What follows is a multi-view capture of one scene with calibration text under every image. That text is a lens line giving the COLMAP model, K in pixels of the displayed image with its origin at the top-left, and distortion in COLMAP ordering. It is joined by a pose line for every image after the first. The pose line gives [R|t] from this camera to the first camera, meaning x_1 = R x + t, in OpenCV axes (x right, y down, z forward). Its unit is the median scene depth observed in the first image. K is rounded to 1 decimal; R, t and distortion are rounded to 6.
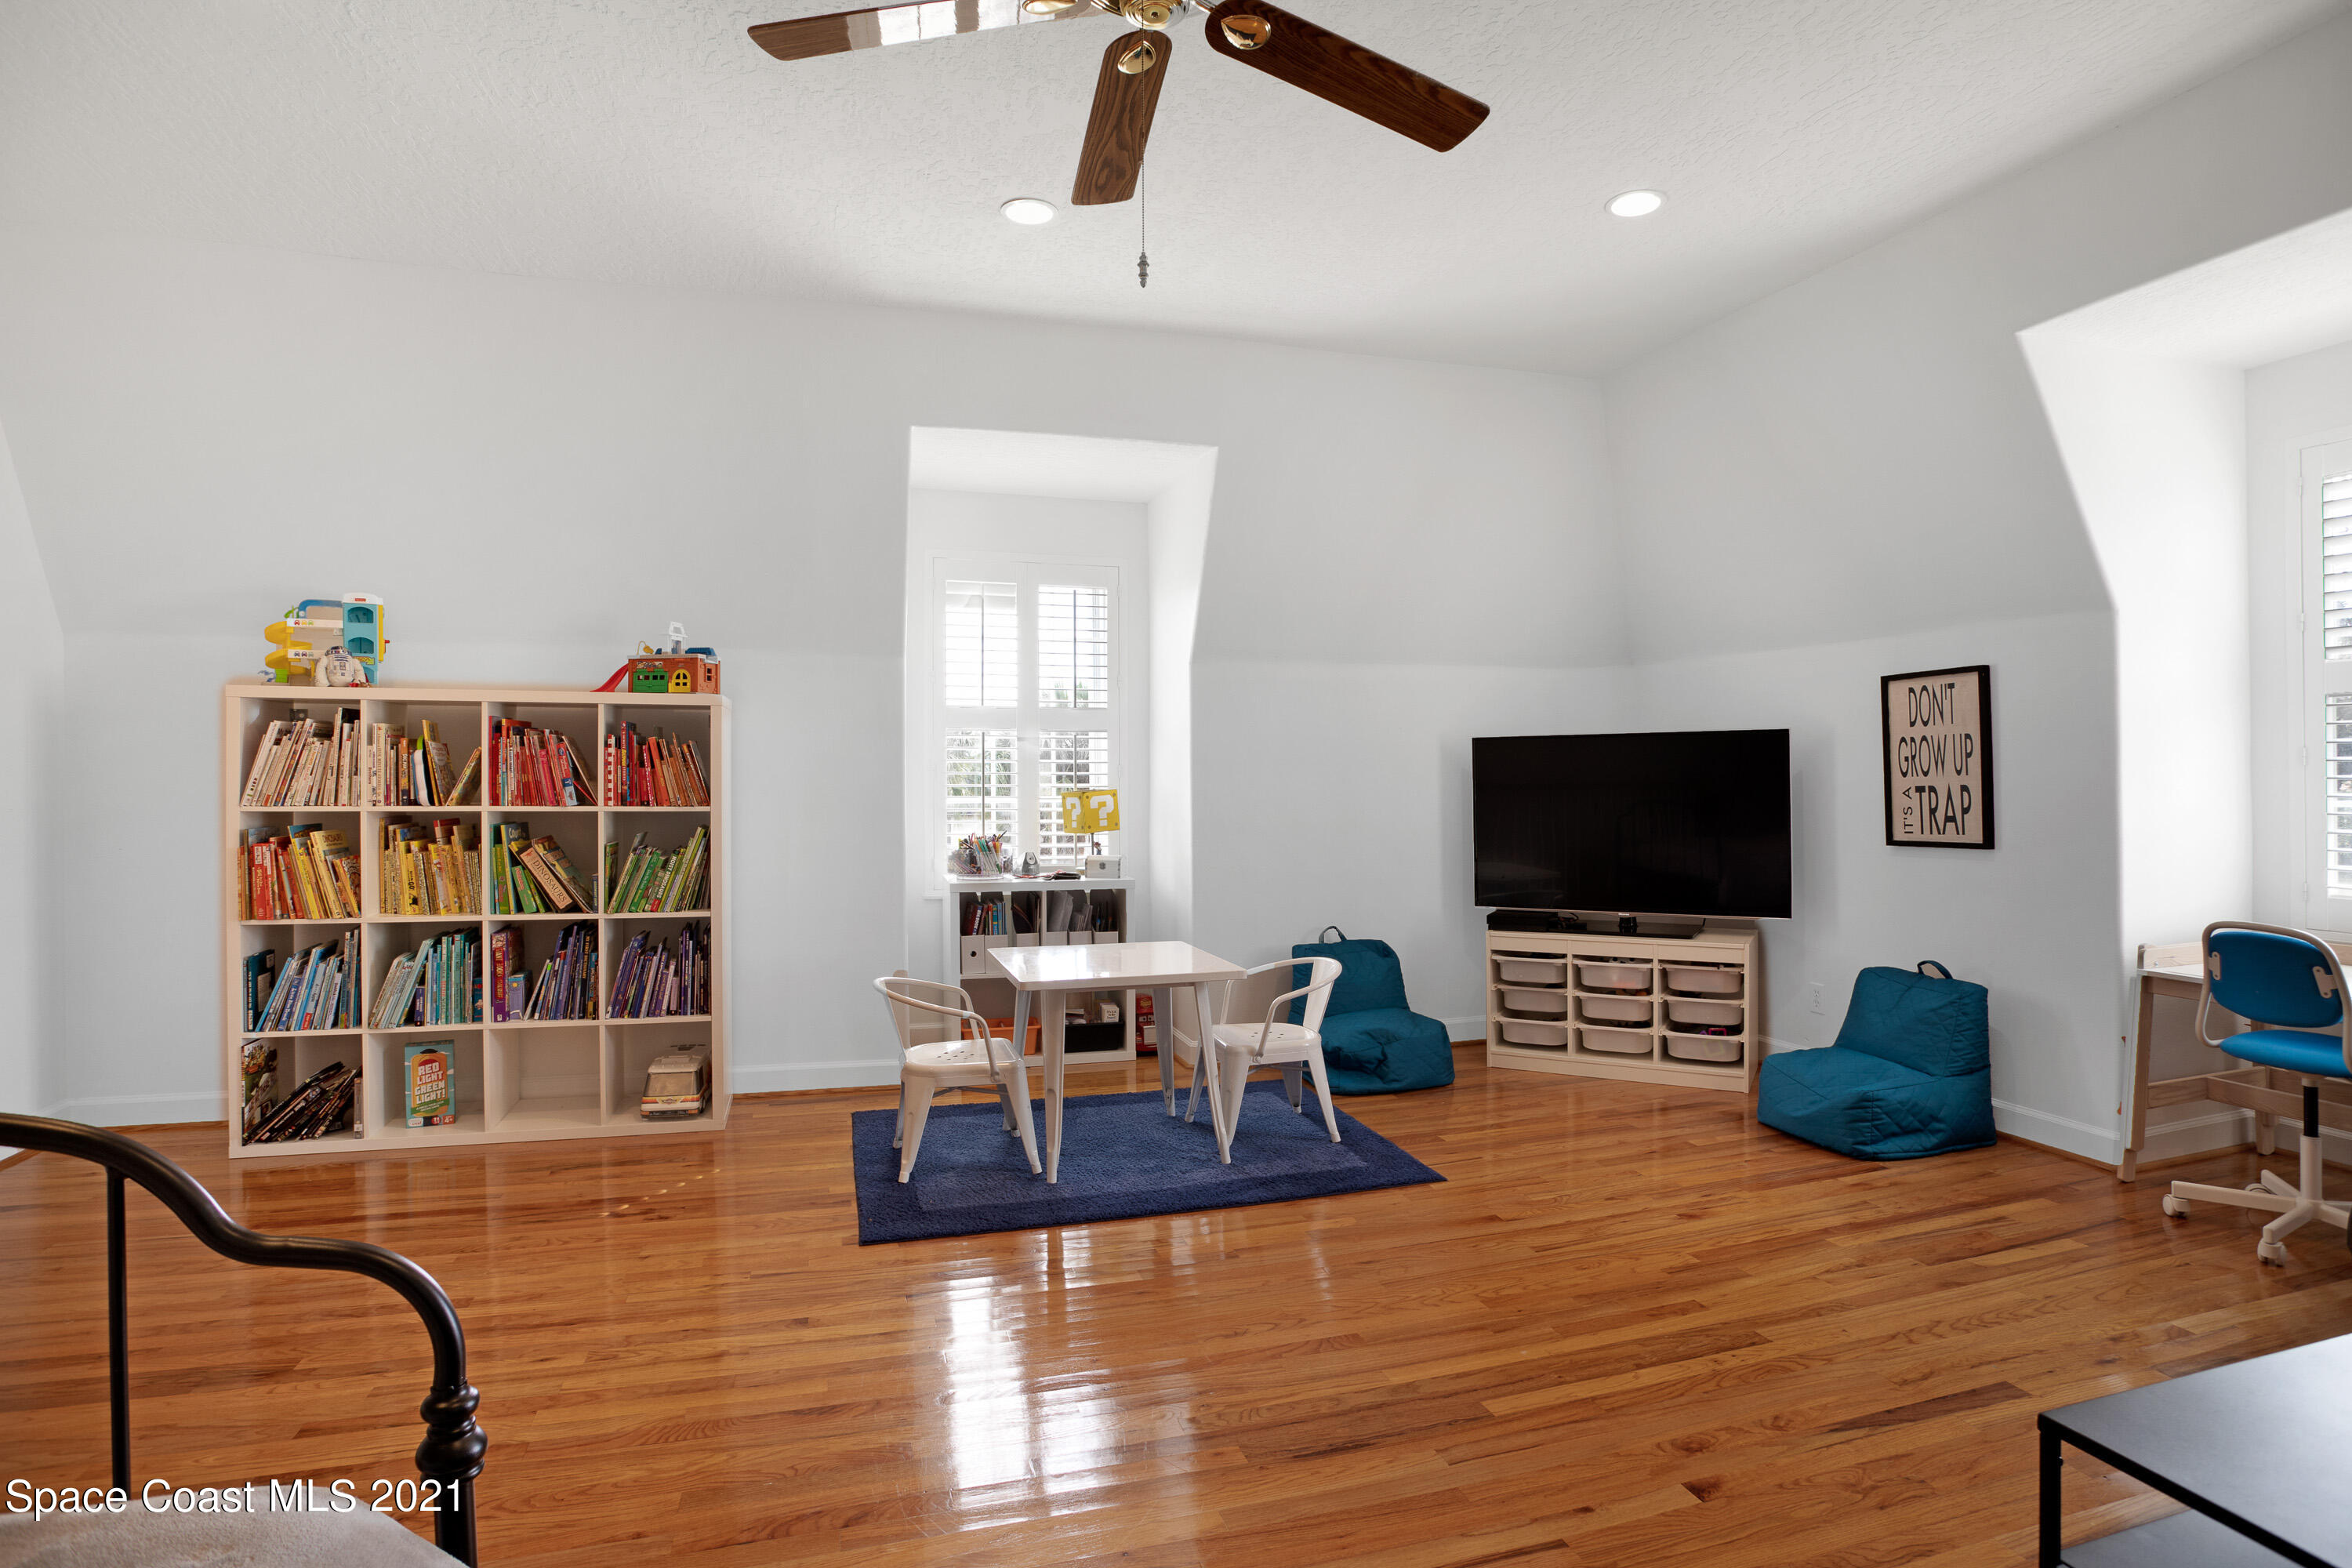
lens RADIAL K [[1185.8, 0, 1174.9], [0, 1185.8, 770.1], [0, 0, 1]] dist [-0.040396, -0.000020]
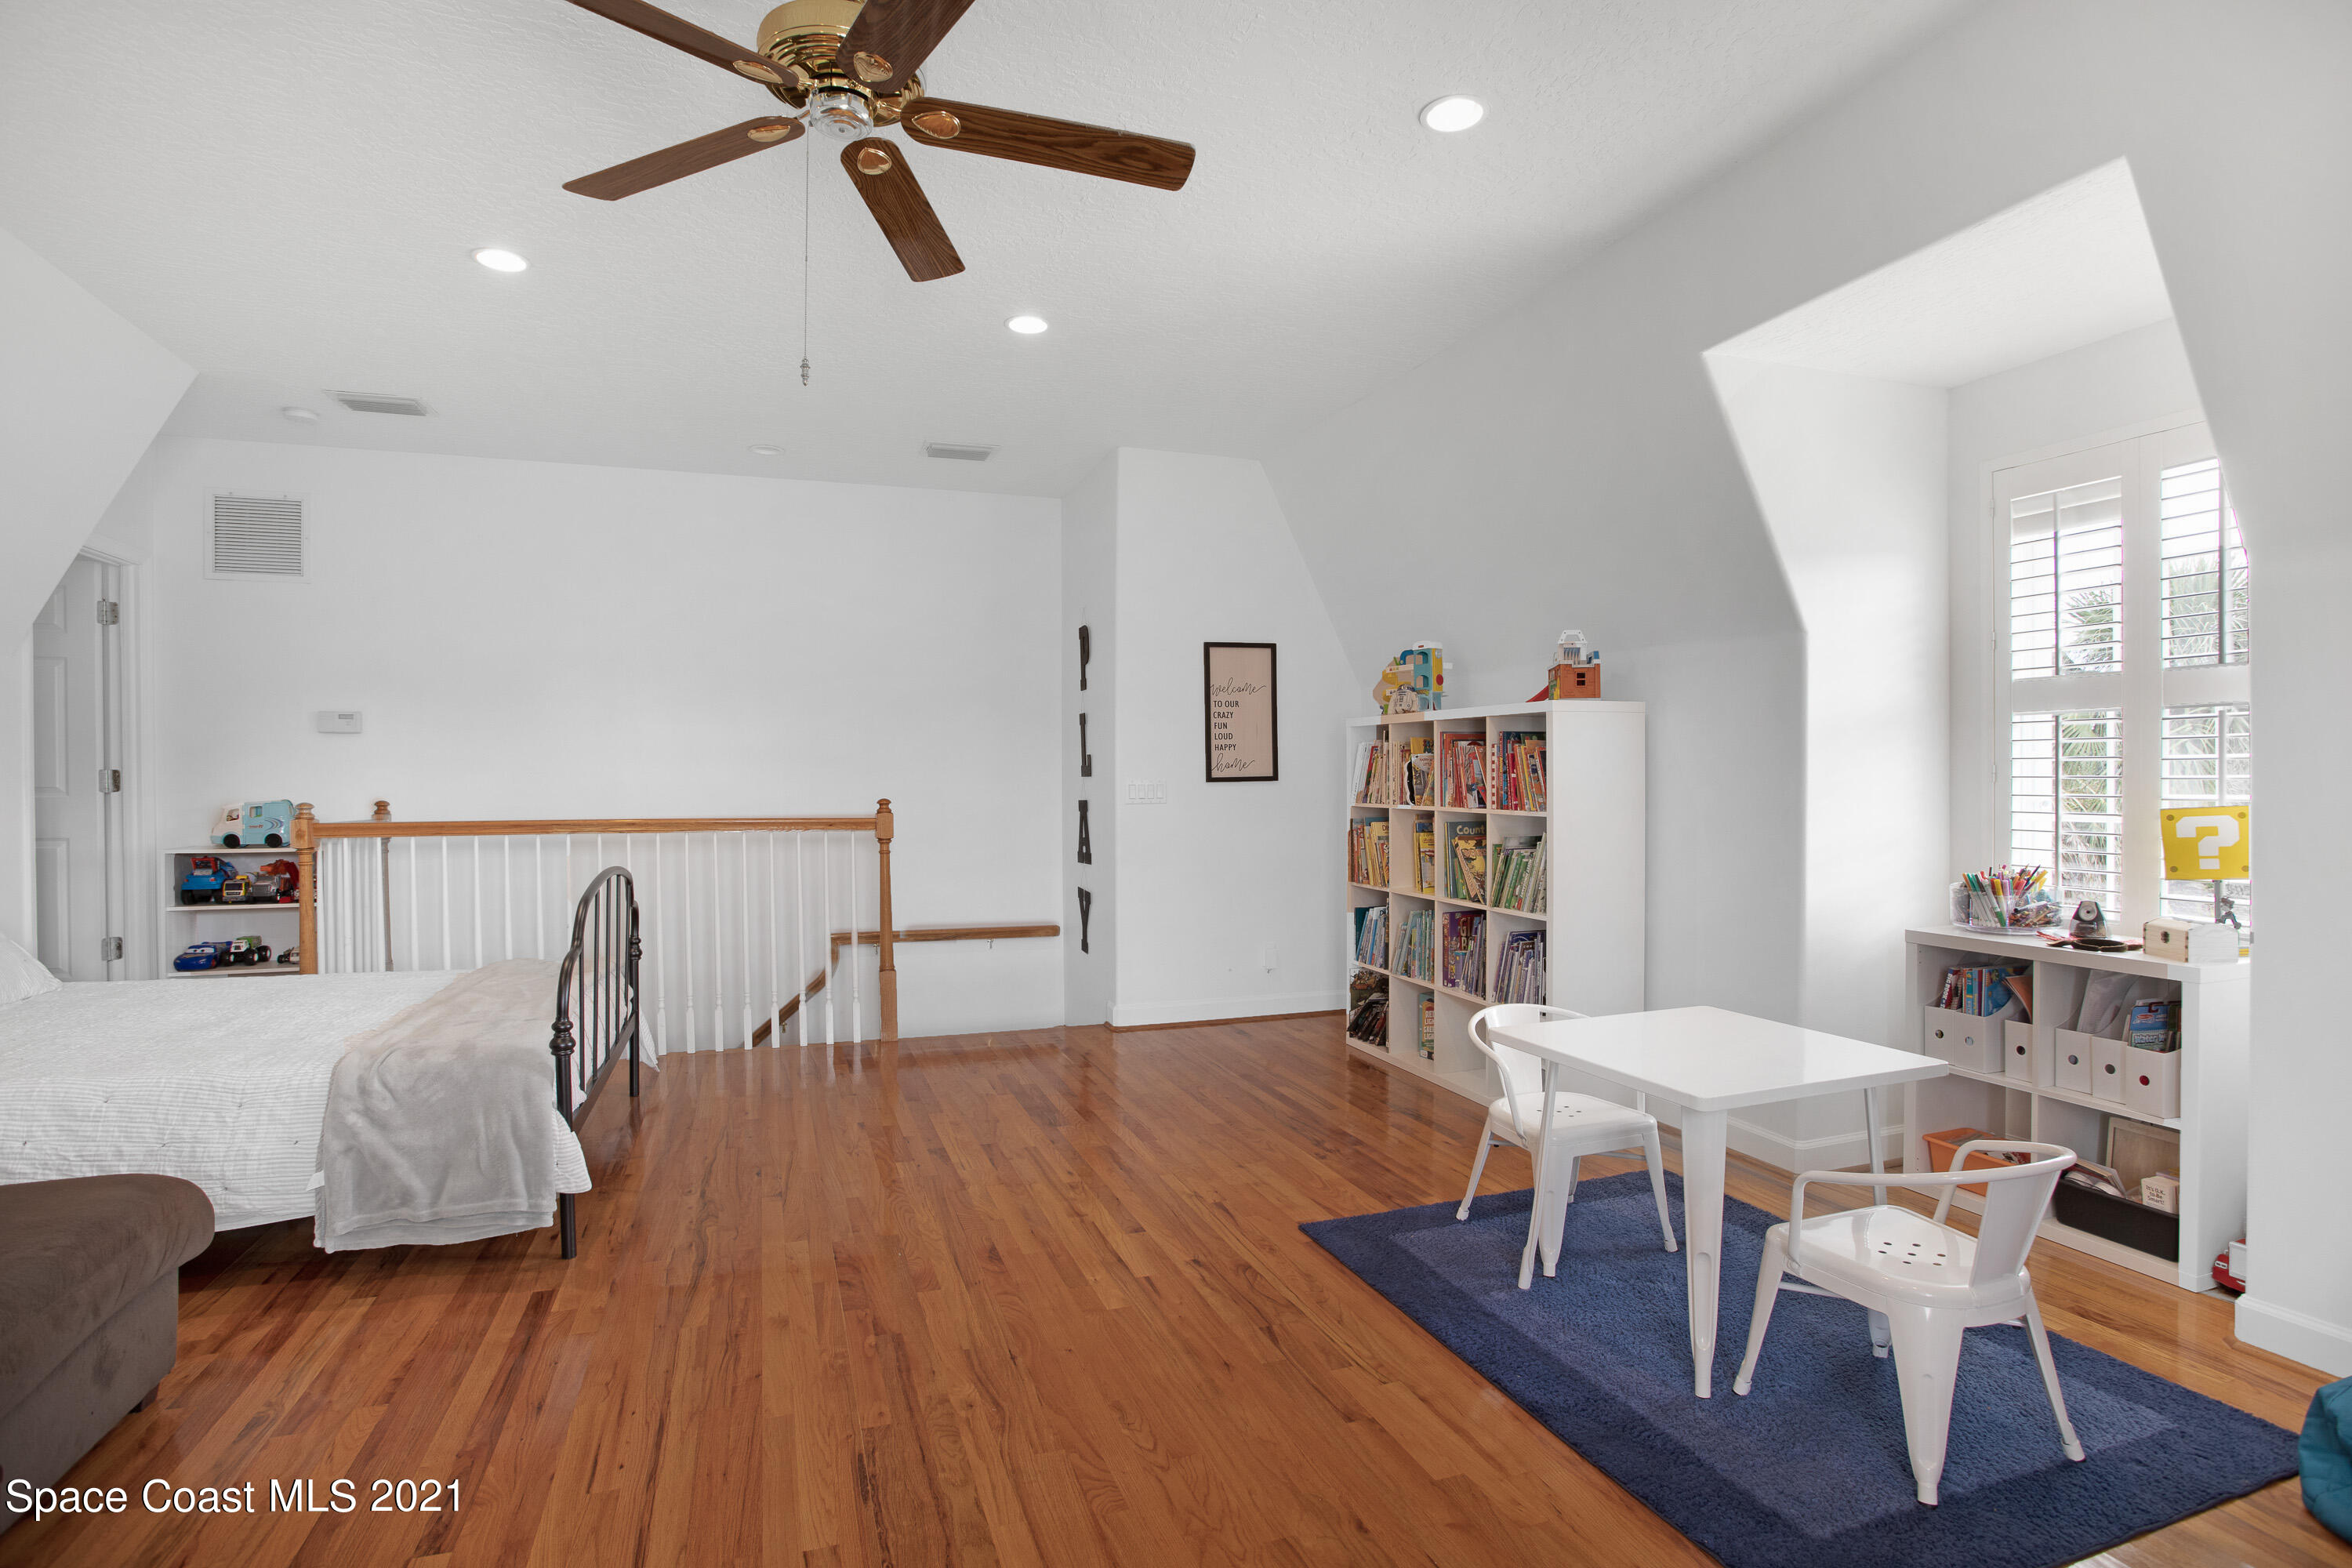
lens RADIAL K [[1185.8, 0, 1195.7], [0, 1185.8, 789.2], [0, 0, 1]] dist [-0.040396, -0.000020]
pose [[0.085860, 0.009442, -0.996262, 0.588486], [0.008038, 0.999916, 0.010170, -0.001753], [0.996275, -0.008881, 0.085777, 0.616025]]
